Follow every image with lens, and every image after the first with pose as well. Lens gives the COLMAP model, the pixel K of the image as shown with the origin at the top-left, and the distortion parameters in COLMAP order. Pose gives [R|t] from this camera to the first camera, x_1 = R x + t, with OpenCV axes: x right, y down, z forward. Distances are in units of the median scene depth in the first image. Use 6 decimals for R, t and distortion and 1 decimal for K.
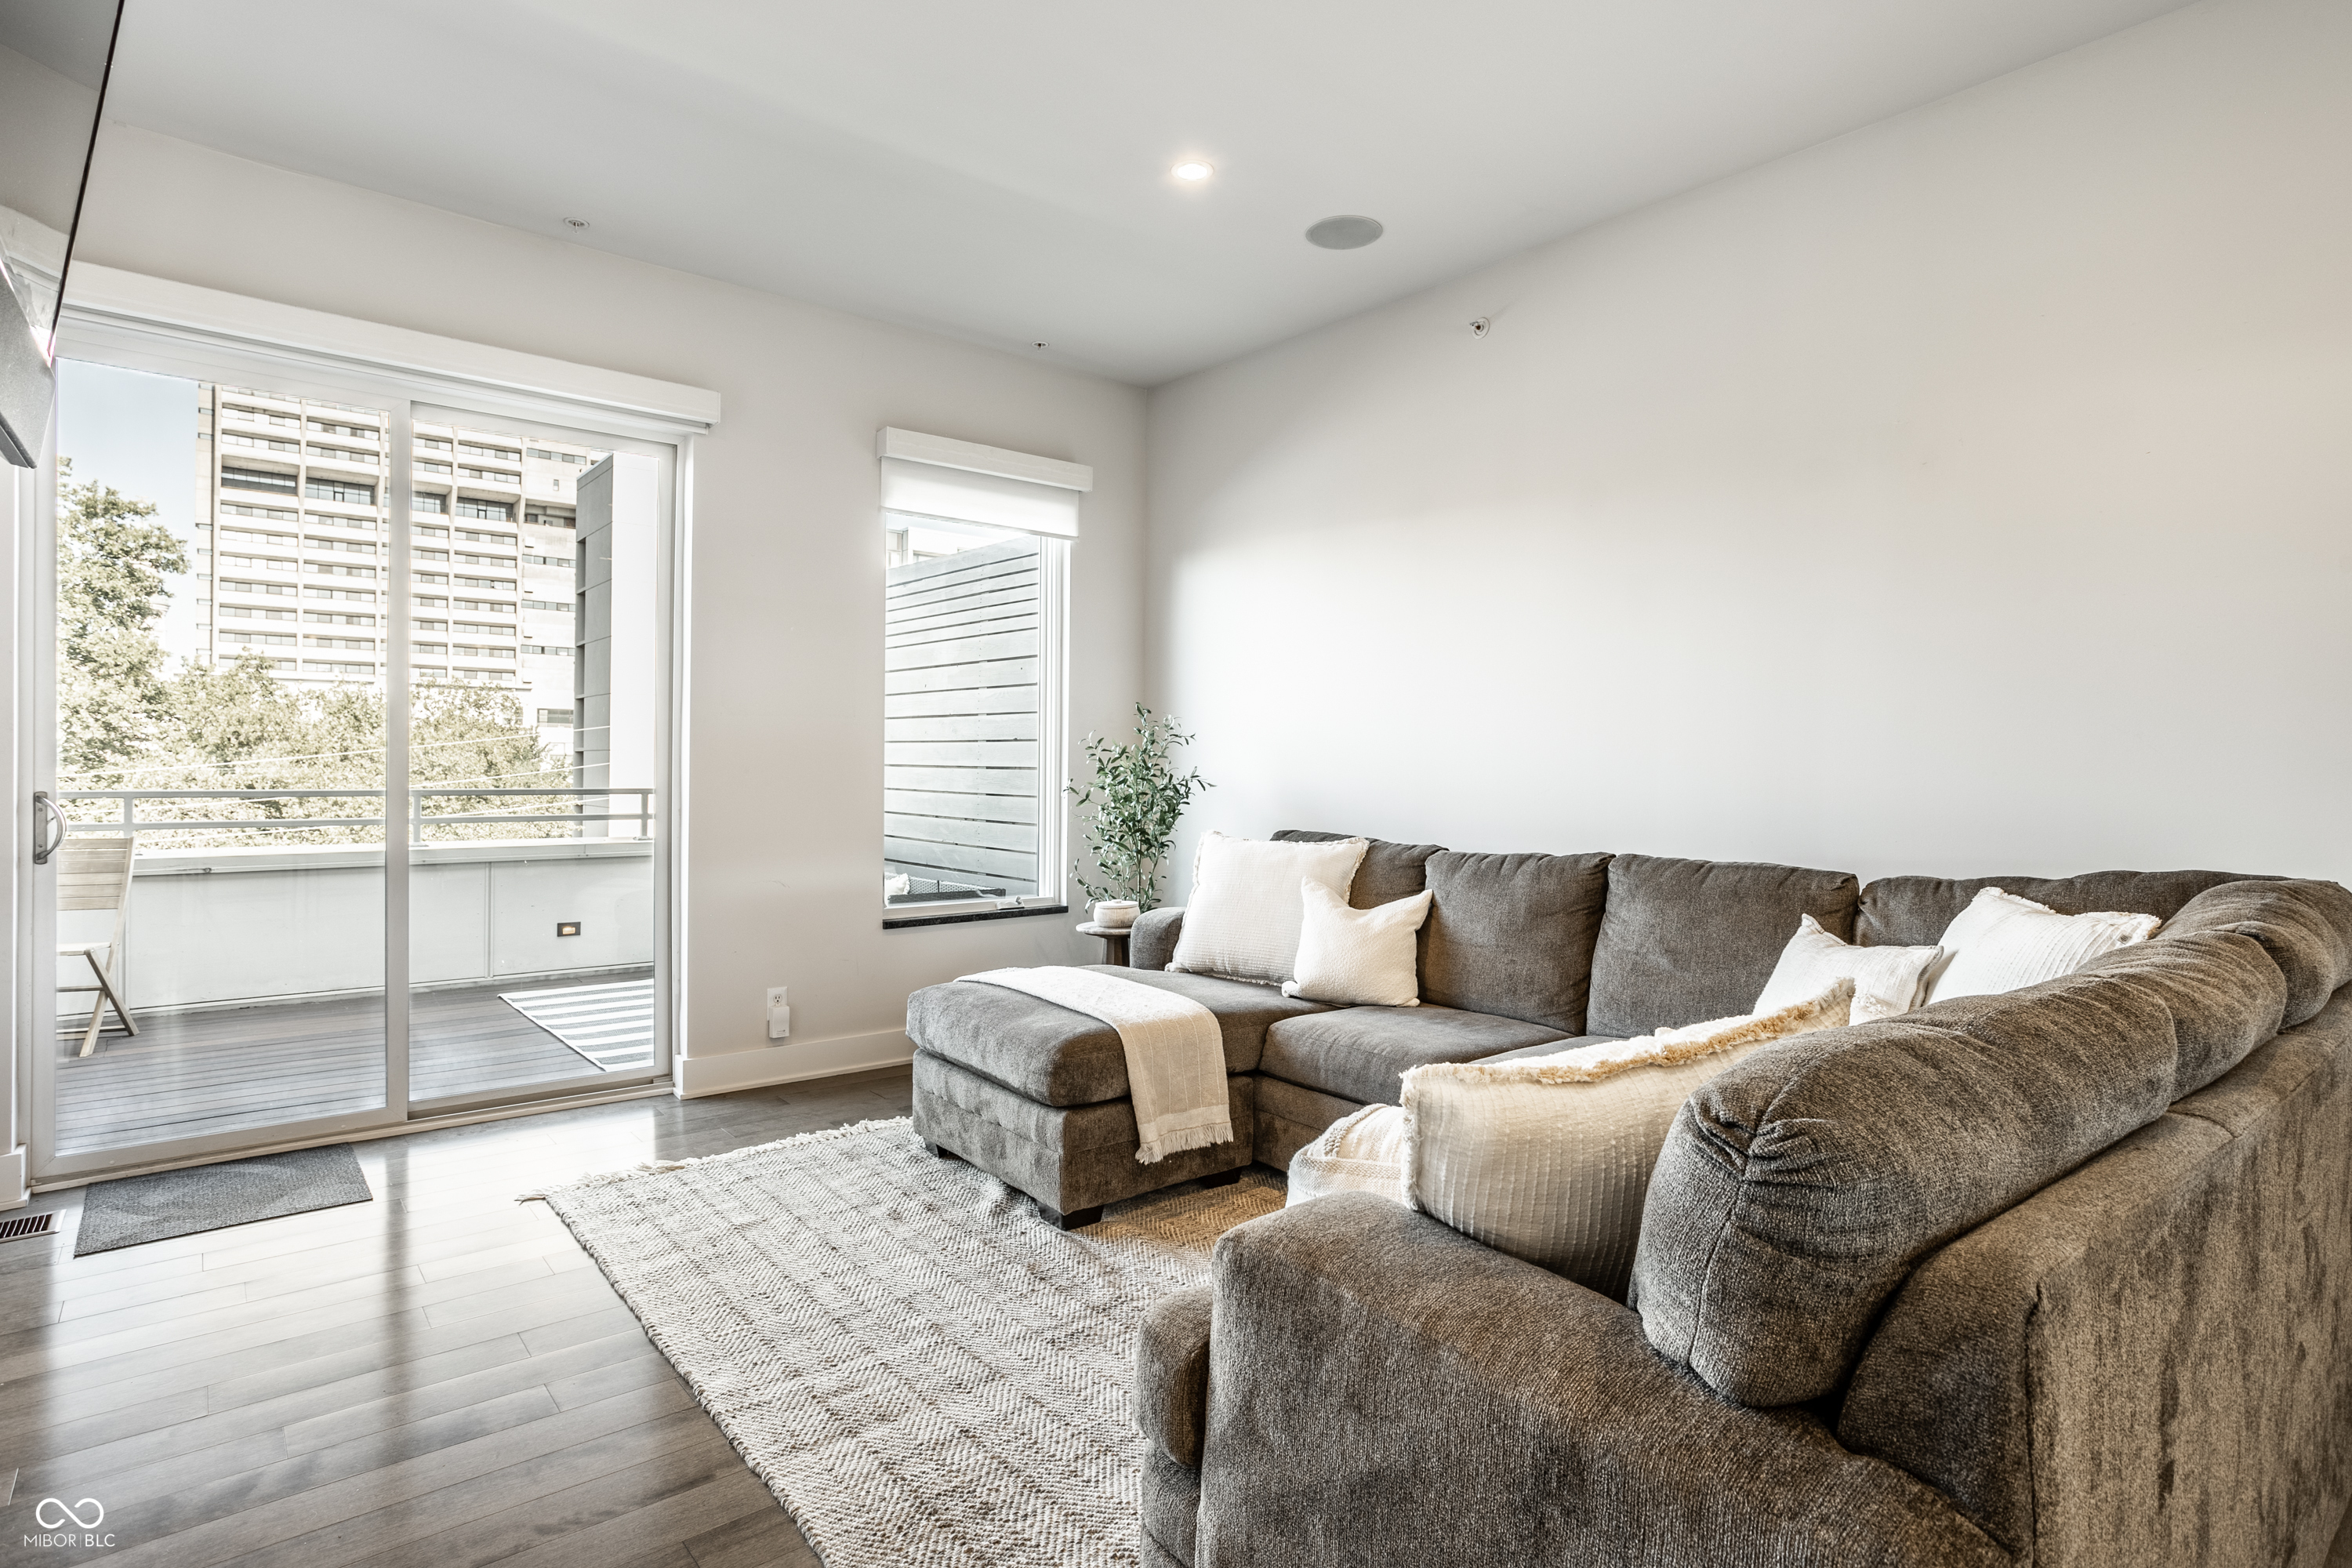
lens RADIAL K [[1186.2, 0, 1176.0], [0, 1186.2, 784.0], [0, 0, 1]] dist [-0.046787, 0.029365]
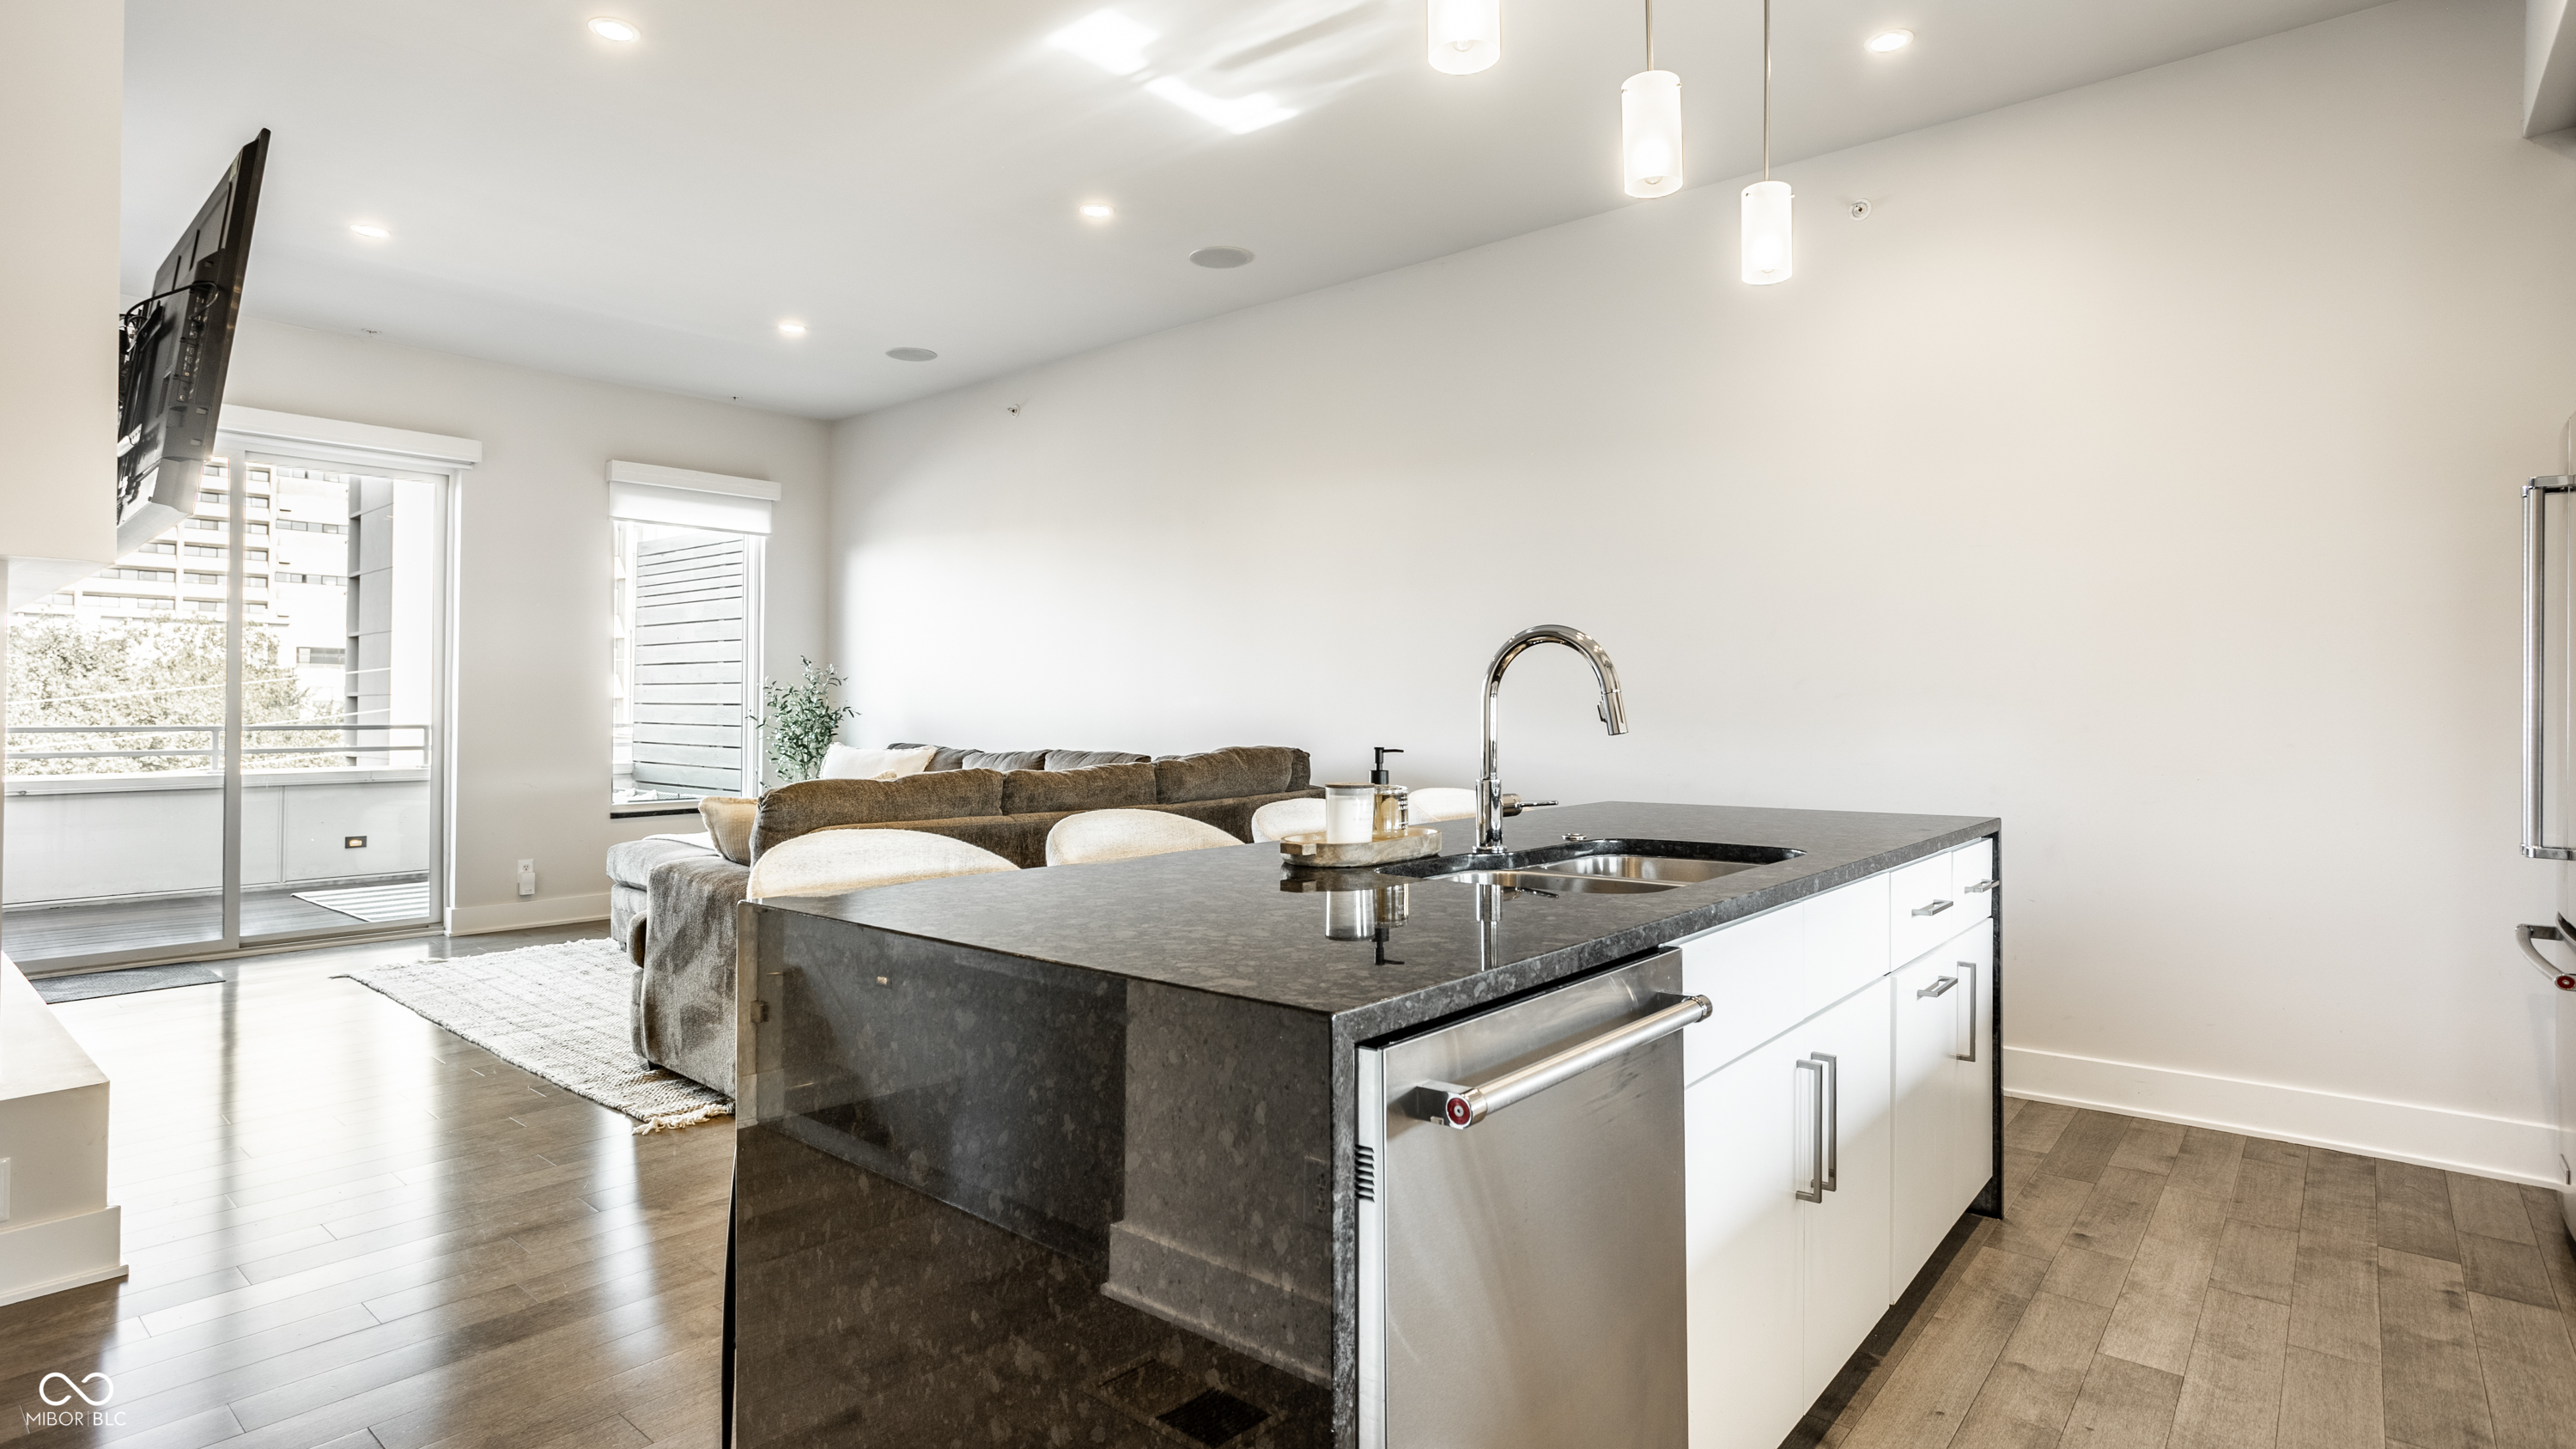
lens RADIAL K [[1240.6, 0, 1288.0], [0, 1240.6, 724.5], [0, 0, 1]] dist [-0.020079, 0.000226]
pose [[0.983527, -0.008414, 0.180563, 0.205630], [0.008889, 0.999959, -0.001824, 0.015856], [-0.180540, 0.003399, 0.983562, -0.428209]]
